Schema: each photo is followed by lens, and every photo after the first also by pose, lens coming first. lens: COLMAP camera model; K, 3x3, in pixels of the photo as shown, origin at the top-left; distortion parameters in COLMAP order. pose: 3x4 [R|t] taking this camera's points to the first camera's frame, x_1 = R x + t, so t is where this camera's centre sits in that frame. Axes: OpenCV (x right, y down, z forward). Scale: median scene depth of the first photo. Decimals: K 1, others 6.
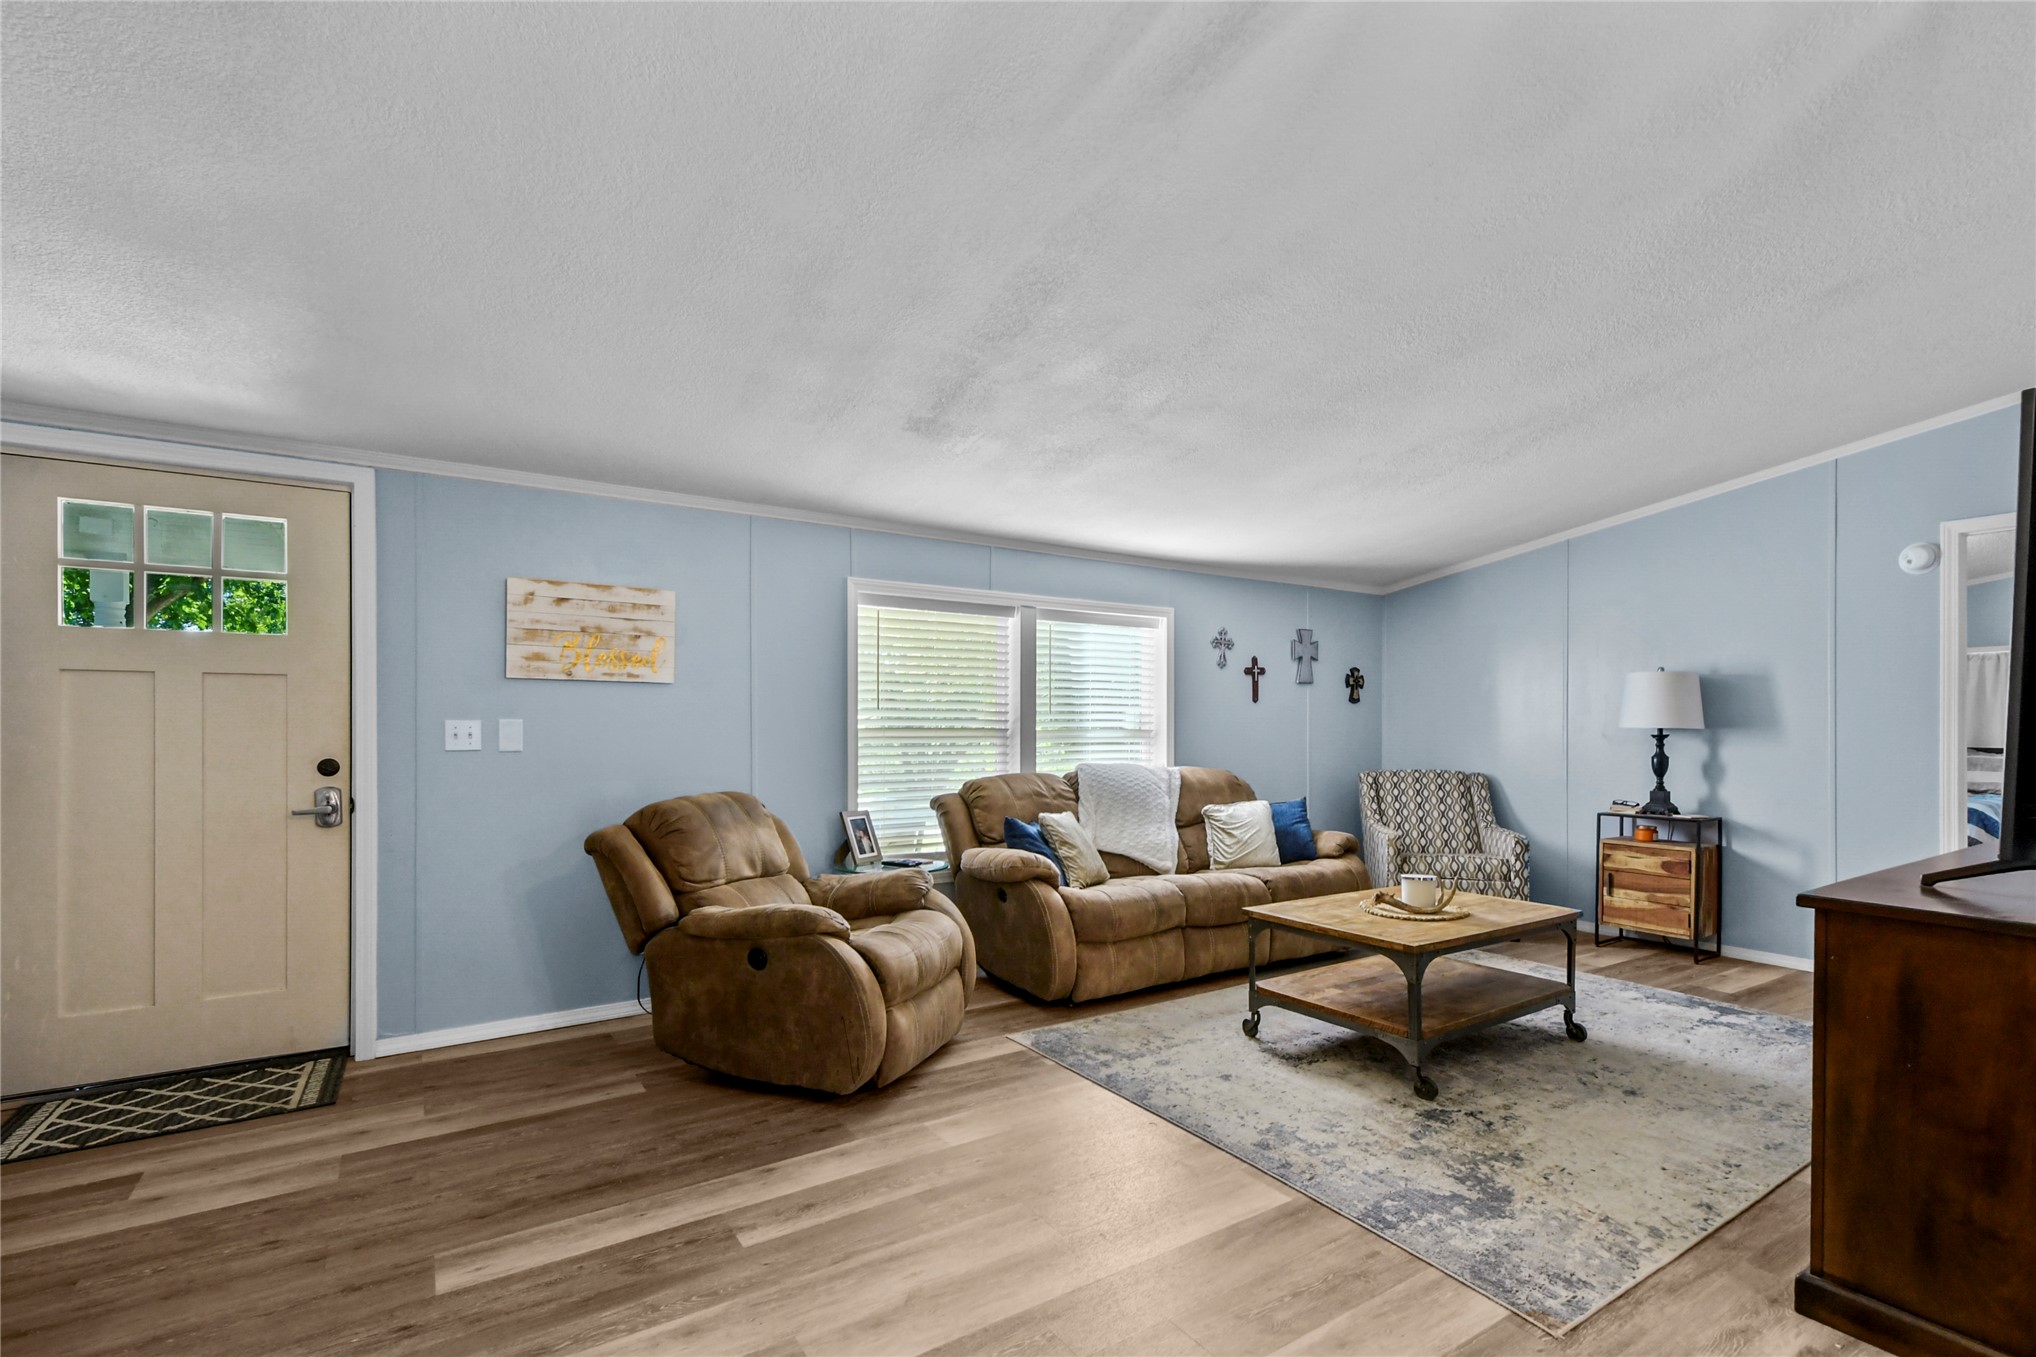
lens RADIAL K [[931.3, 0, 1024.0], [0, 931.3, 725.0], [0, 0, 1]] dist [0.016425, -0.000078]
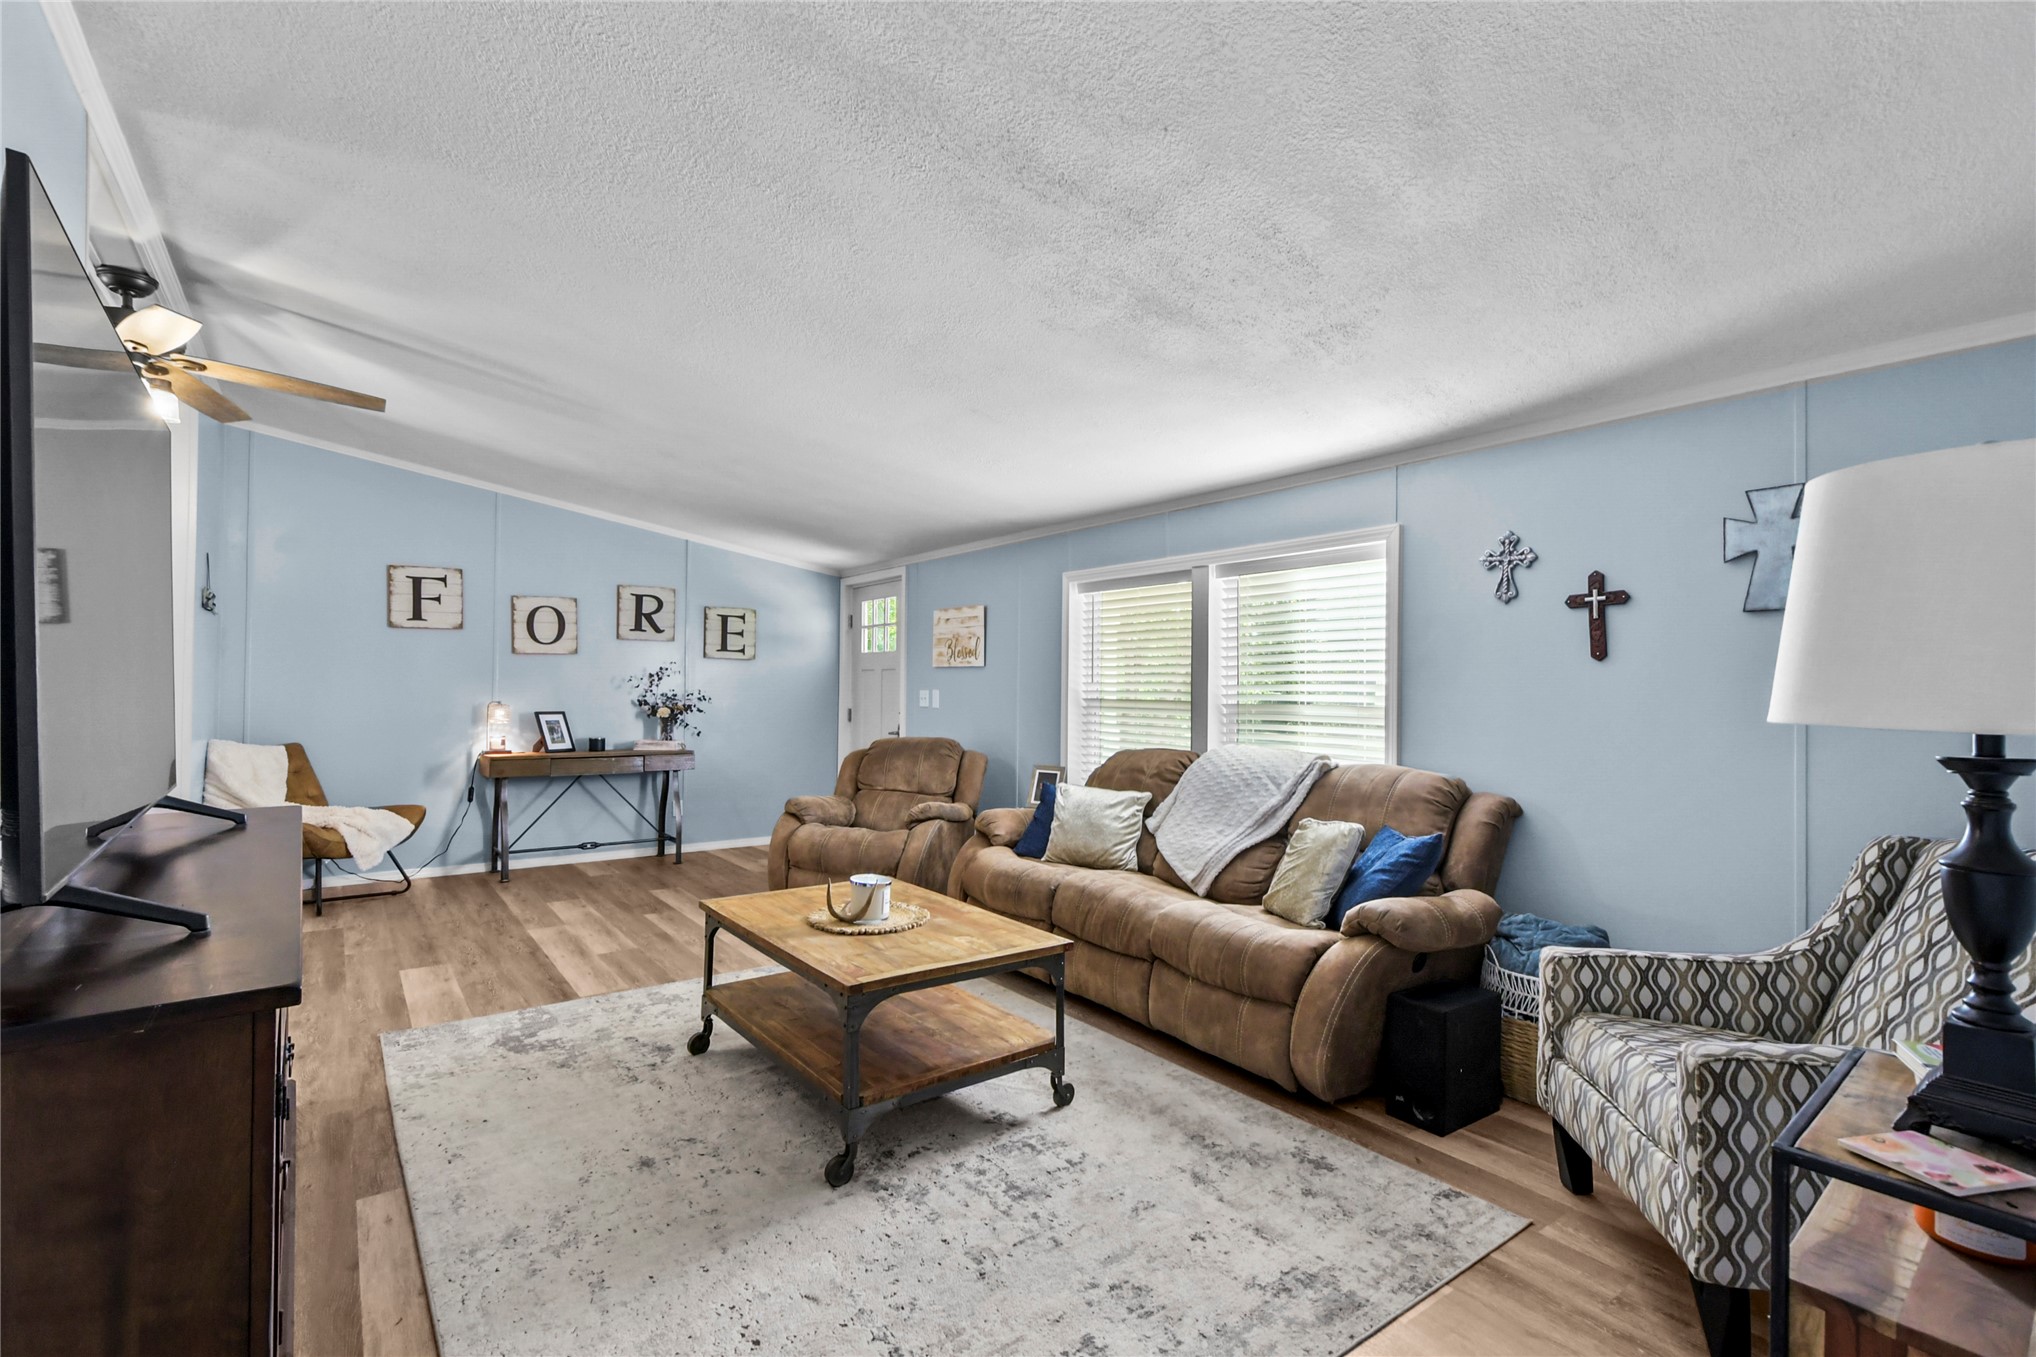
lens RADIAL K [[931.3, 0, 1016.8], [0, 931.3, 688.3], [0, 0, 1]] dist [0.016425, -0.000078]
pose [[0.048074, -0.005406, -0.998829, 0.902348], [-0.014985, 0.999869, -0.006133, -0.001333], [0.998731, 0.015262, 0.047987, 0.792117]]
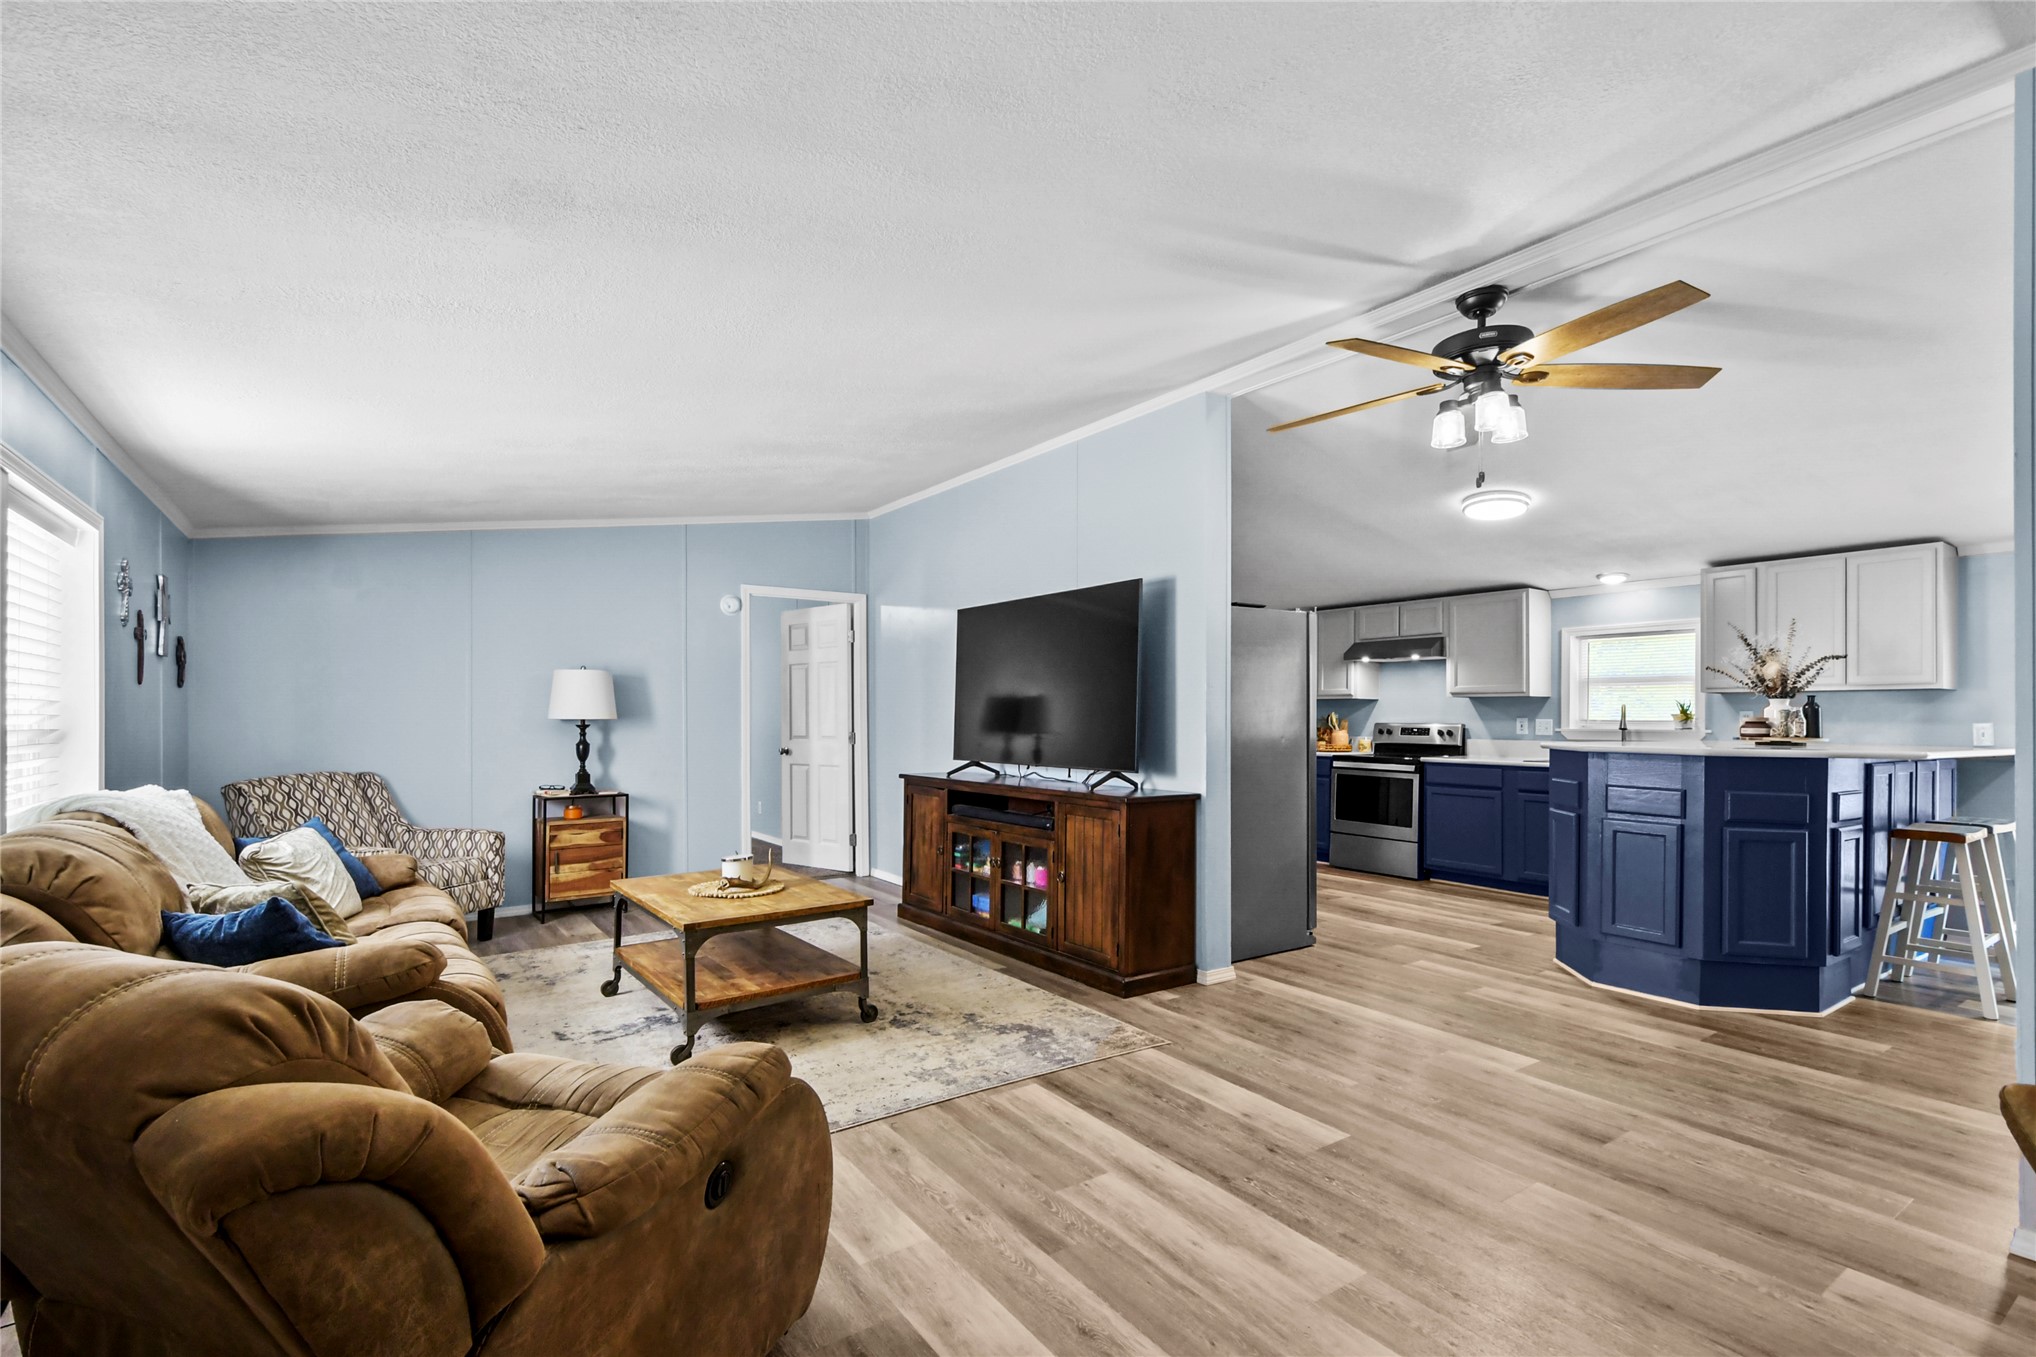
lens RADIAL K [[931.3, 0, 1005.9], [0, 931.3, 718.3], [0, 0, 1]] dist [0.016425, -0.000078]
pose [[-0.014970, -0.011096, 0.999826, -0.486296], [0.005031, 0.999925, 0.011172, -0.007605], [-0.999875, 0.005197, -0.014913, 0.511988]]
